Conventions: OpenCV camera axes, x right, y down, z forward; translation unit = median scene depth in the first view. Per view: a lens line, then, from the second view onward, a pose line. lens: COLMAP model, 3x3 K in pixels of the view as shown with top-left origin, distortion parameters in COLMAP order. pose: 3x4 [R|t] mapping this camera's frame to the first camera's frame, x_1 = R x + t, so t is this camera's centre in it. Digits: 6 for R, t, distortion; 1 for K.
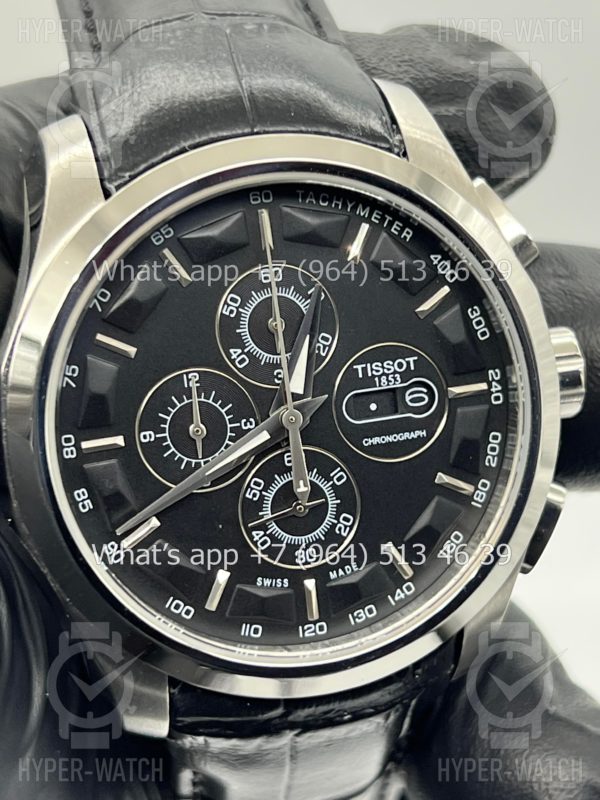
lens RADIAL K [[1917.1, 0, 292.6], [0, 1917.1, 403.0], [0, 0, 1]] dist [0.244969, 0.000000]
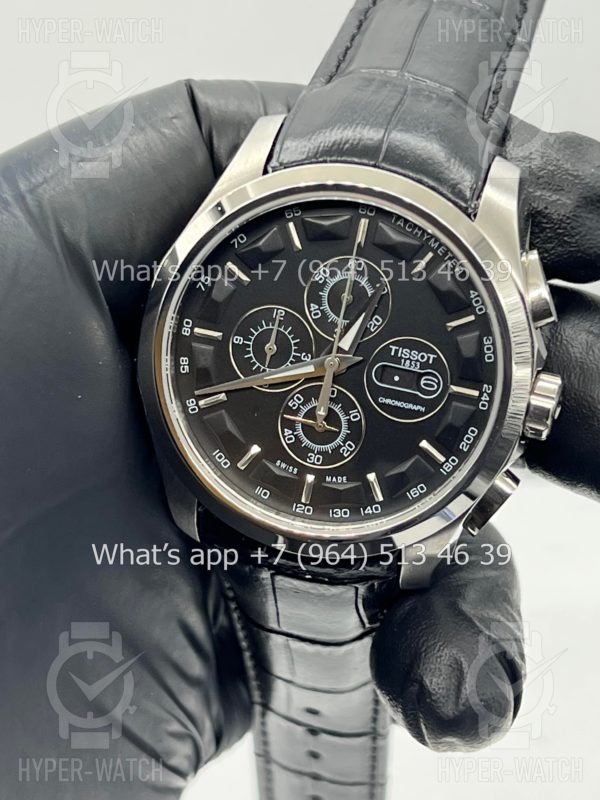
lens RADIAL K [[1917.1, 0, 298.0], [0, 1917.1, 395.7], [0, 0, 1]] dist [0.244969, 0.000000]
pose [[0.876982, 0.359752, -0.318560, 0.432535], [-0.348098, 0.932639, 0.094935, -0.094755], [0.331254, 0.027634, 0.943137, -0.345492]]
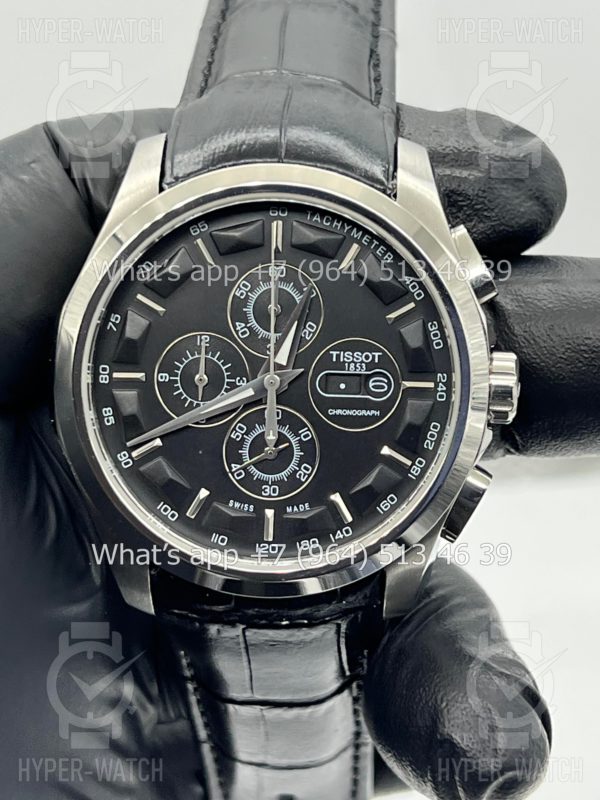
lens RADIAL K [[1917.1, 0, 301.7], [0, 1917.1, 402.8], [0, 0, 1]] dist [0.244969, 0.000000]
pose [[0.960844, 0.163337, -0.223831, 0.307259], [-0.173790, 0.984393, -0.027688, 0.053582], [0.215816, 0.065503, 0.974235, -0.257612]]
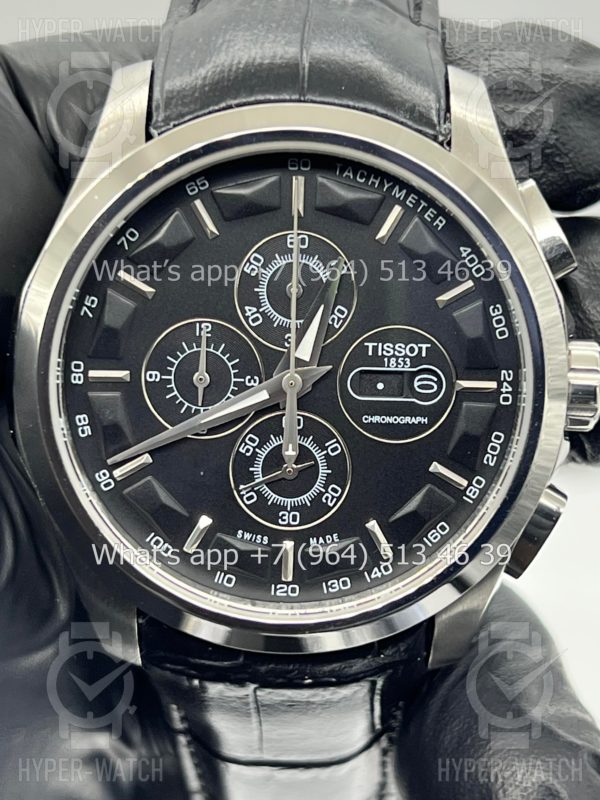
lens RADIAL K [[1917.1, 0, 299.1], [0, 1917.1, 401.0], [0, 0, 1]] dist [0.244969, 0.000000]
pose [[0.967338, 0.171781, -0.186409, 0.192405], [-0.169698, 0.985121, 0.027195, -0.010654], [0.188307, 0.005327, 0.982096, -0.004105]]
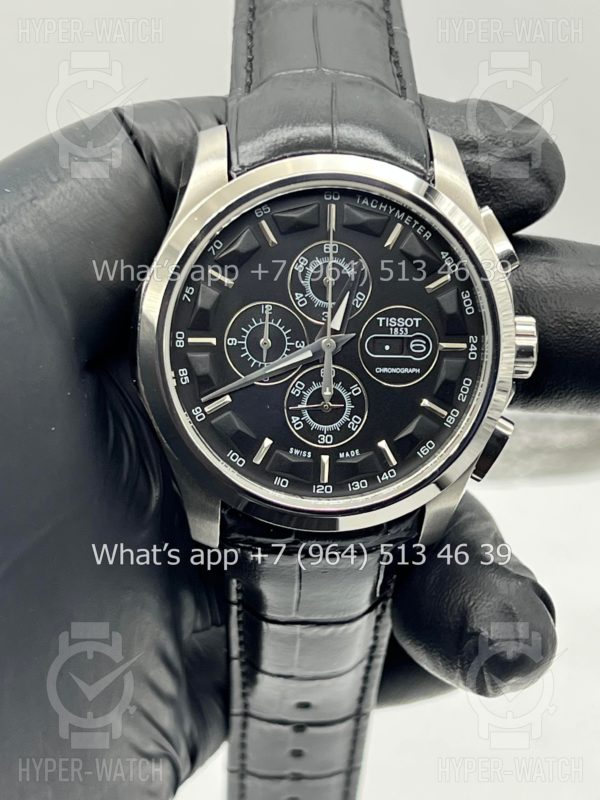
lens RADIAL K [[1917.1, 0, 292.3], [0, 1917.1, 391.6], [0, 0, 1]] dist [0.244969, 0.000000]
pose [[0.979334, 0.158253, -0.125939, 0.163343], [-0.160672, 0.986965, -0.009221, 0.061257], [0.122839, 0.029265, 0.991995, -0.477934]]
